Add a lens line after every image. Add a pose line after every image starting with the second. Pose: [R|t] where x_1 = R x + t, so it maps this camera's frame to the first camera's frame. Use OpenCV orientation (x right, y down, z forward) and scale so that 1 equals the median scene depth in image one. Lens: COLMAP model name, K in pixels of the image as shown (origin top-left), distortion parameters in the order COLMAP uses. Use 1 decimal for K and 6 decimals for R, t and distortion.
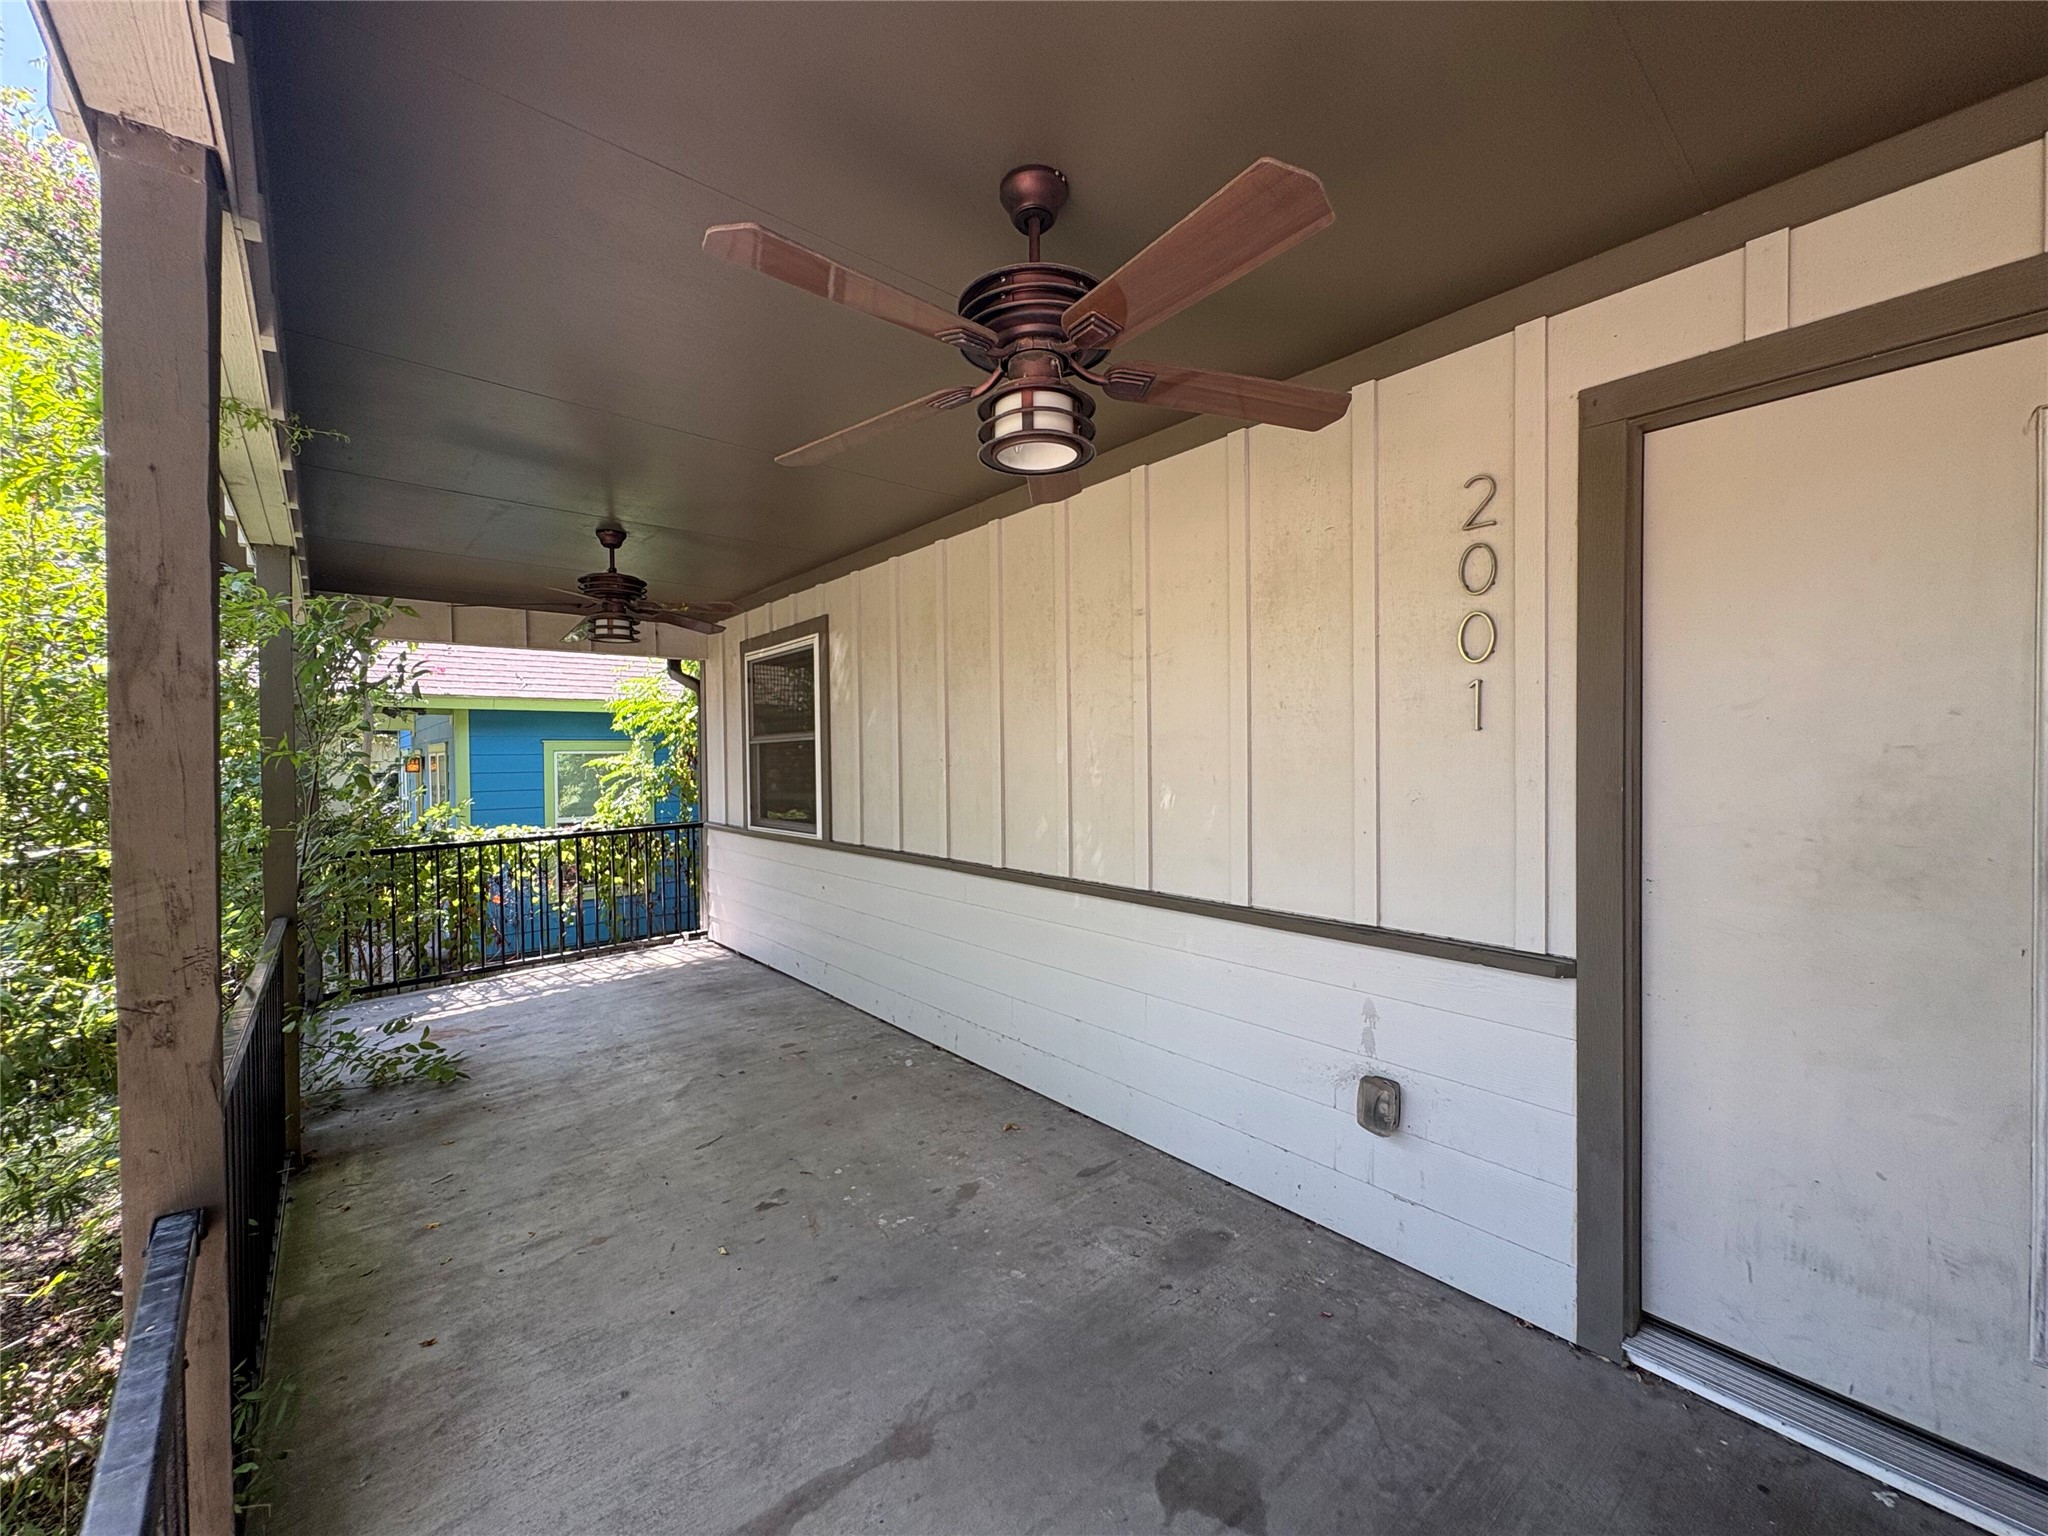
lens RADIAL K [[822.2, 0, 1022.7], [0, 822.2, 769.2], [0, 0, 1]] dist [-0.001096, -0.000289]
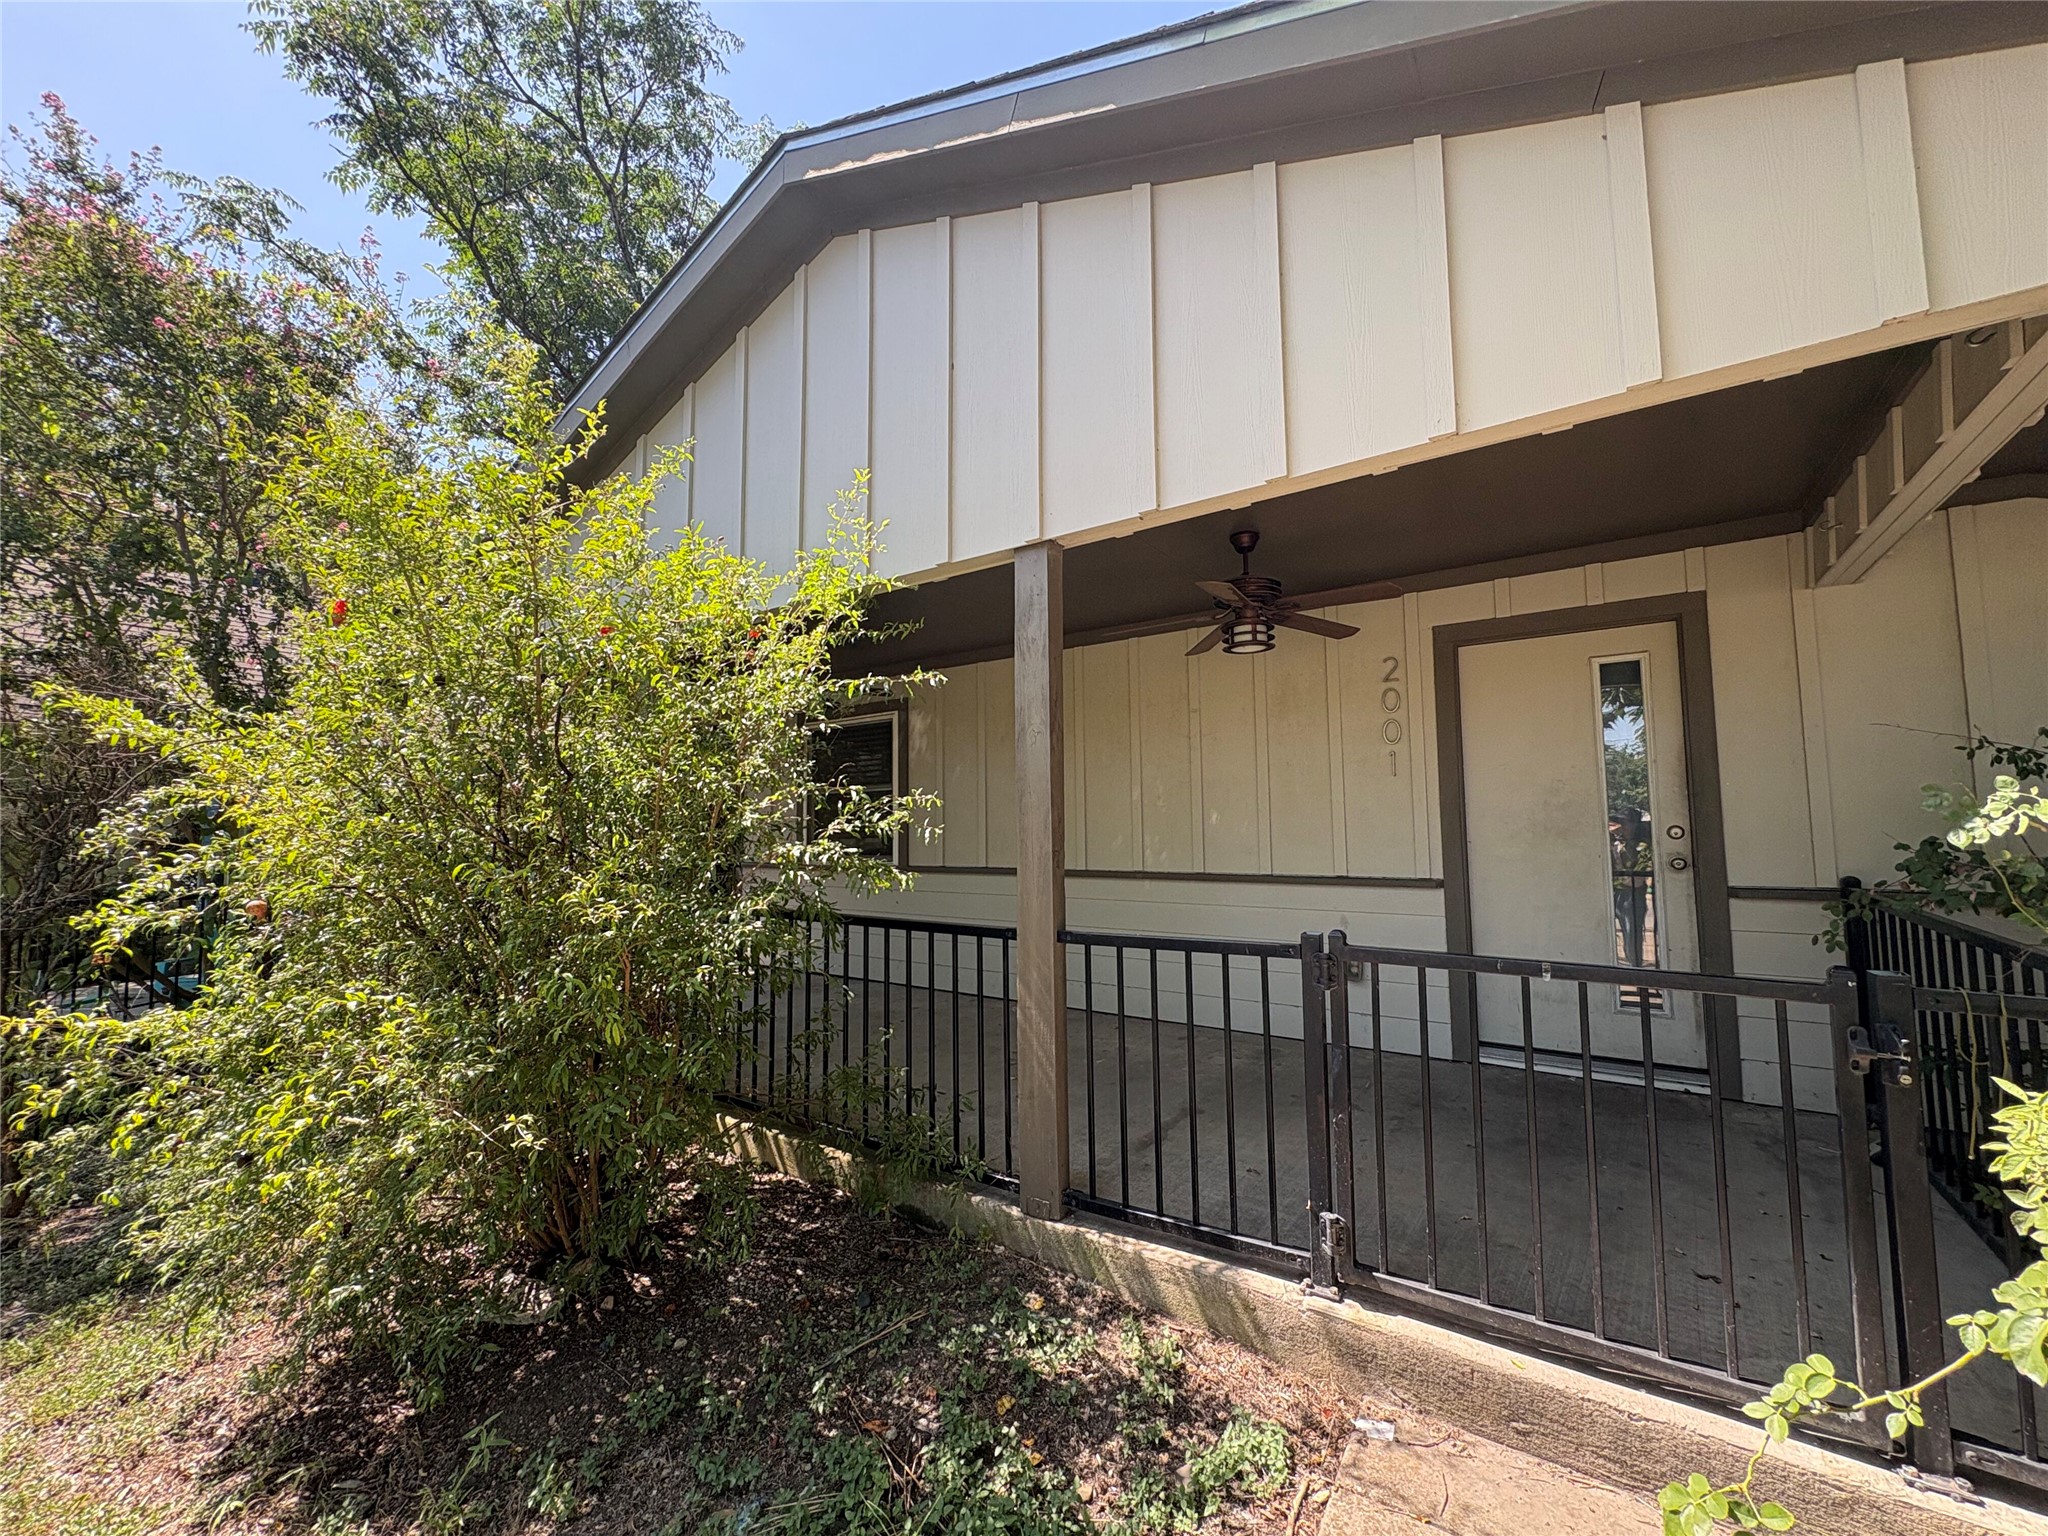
lens RADIAL K [[822.2, 0, 1023.9], [0, 822.2, 767.8], [0, 0, 1]] dist [-0.001096, -0.000289]
pose [[0.965917, 0.019041, 0.258151, -0.917400], [0.004992, 0.995735, -0.092124, 0.123539], [-0.258804, 0.090273, 0.961702, -0.793843]]
